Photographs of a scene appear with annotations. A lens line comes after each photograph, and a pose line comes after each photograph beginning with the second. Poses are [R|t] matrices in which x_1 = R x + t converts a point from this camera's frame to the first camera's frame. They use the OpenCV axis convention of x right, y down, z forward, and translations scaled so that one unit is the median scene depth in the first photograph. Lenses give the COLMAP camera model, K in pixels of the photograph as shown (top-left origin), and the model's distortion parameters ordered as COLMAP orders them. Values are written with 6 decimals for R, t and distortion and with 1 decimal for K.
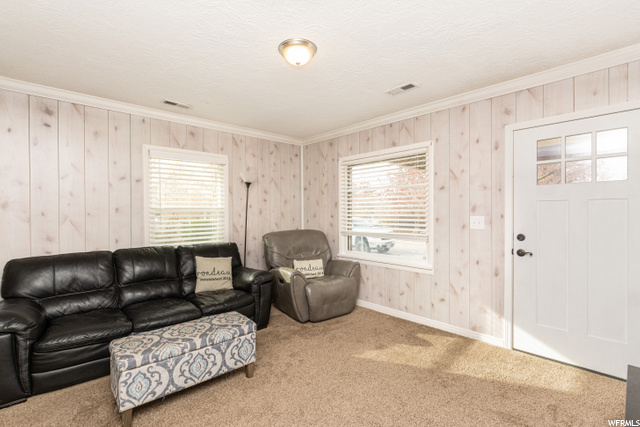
lens RADIAL K [[299.0, 0, 304.2], [0, 299.0, 219.3], [0, 0, 1]] dist [0.003320, -0.003238]
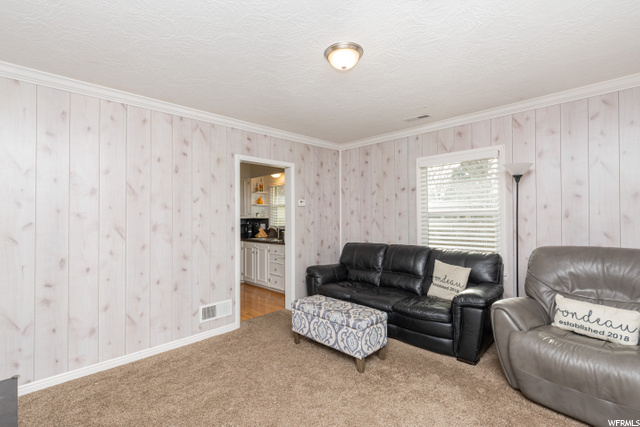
lens RADIAL K [[299.0, 0, 308.3], [0, 299.0, 209.0], [0, 0, 1]] dist [0.003320, -0.003238]
pose [[0.046876, -0.025798, -0.998568, 0.655204], [-0.011341, 0.999588, -0.026357, -0.016946], [0.998836, 0.012560, 0.046564, 0.559652]]
